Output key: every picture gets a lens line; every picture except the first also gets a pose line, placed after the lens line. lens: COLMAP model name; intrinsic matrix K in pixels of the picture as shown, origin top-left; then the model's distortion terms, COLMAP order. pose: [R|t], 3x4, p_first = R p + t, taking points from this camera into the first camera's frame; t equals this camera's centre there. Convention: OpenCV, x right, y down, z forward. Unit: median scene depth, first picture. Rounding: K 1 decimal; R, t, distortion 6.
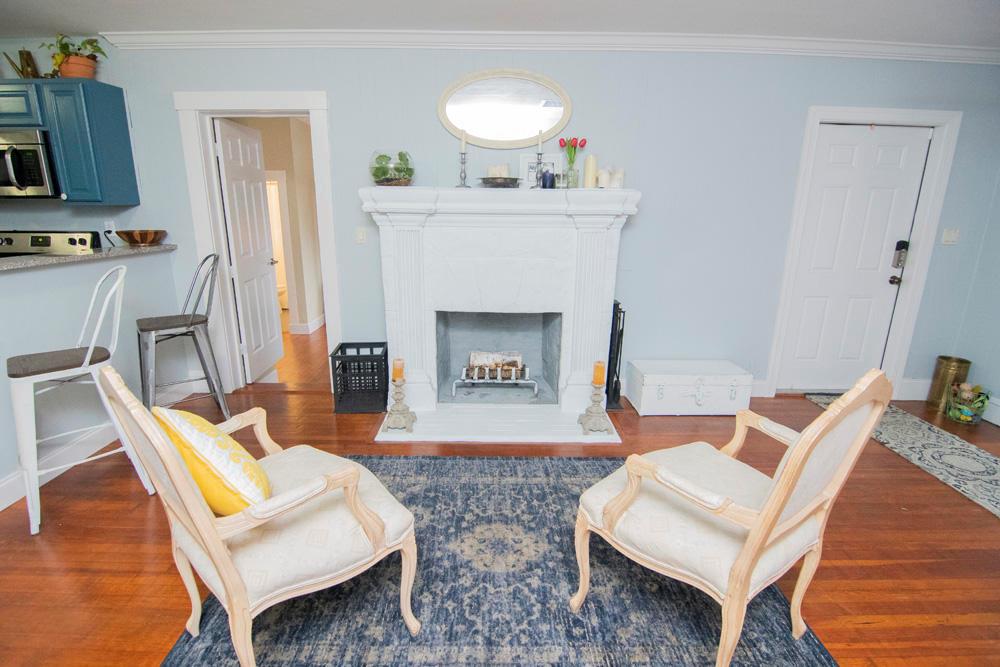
lens RADIAL K [[483.3, 0, 492.9], [0, 483.3, 331.9], [0, 0, 1]] dist [-0.012391, -0.006198]
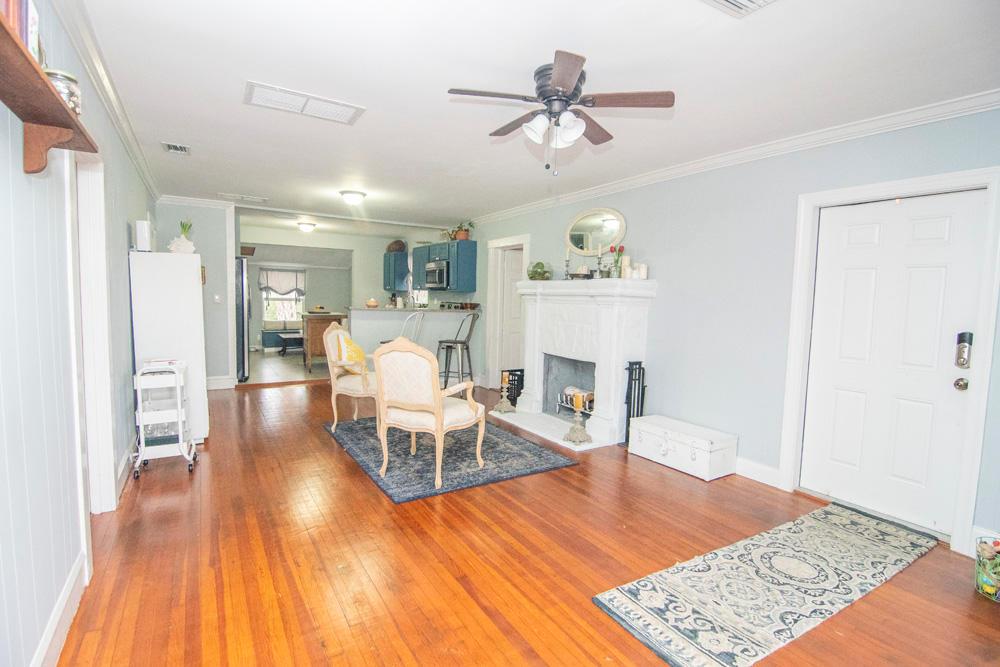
lens RADIAL K [[483.3, 0, 492.7], [0, 483.3, 328.8], [0, 0, 1]] dist [-0.012391, -0.006198]
pose [[0.516428, 0.060850, -0.854166, 1.277765], [-0.235318, 0.969156, -0.073232, 0.041314], [0.823363, 0.238820, 0.514818, -0.013023]]
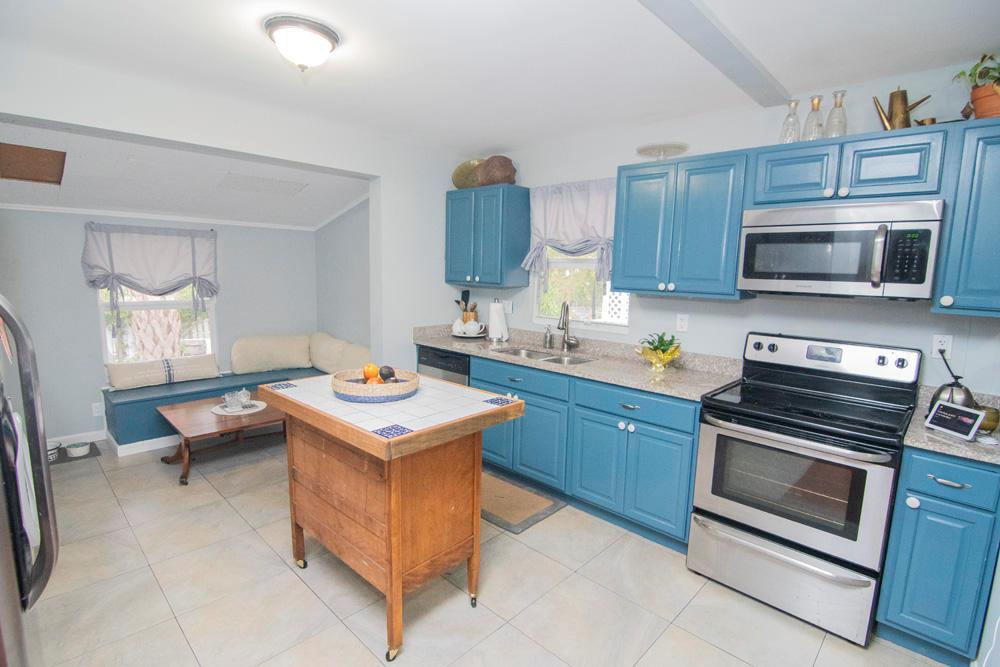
lens RADIAL K [[483.3, 0, 492.3], [0, 483.3, 335.9], [0, 0, 1]] dist [-0.012391, -0.006198]
pose [[0.714588, 0.100750, -0.692252, -0.883026], [-0.192843, 0.979602, -0.056494, -0.087045], [0.672440, 0.173865, 0.719441, 0.153279]]
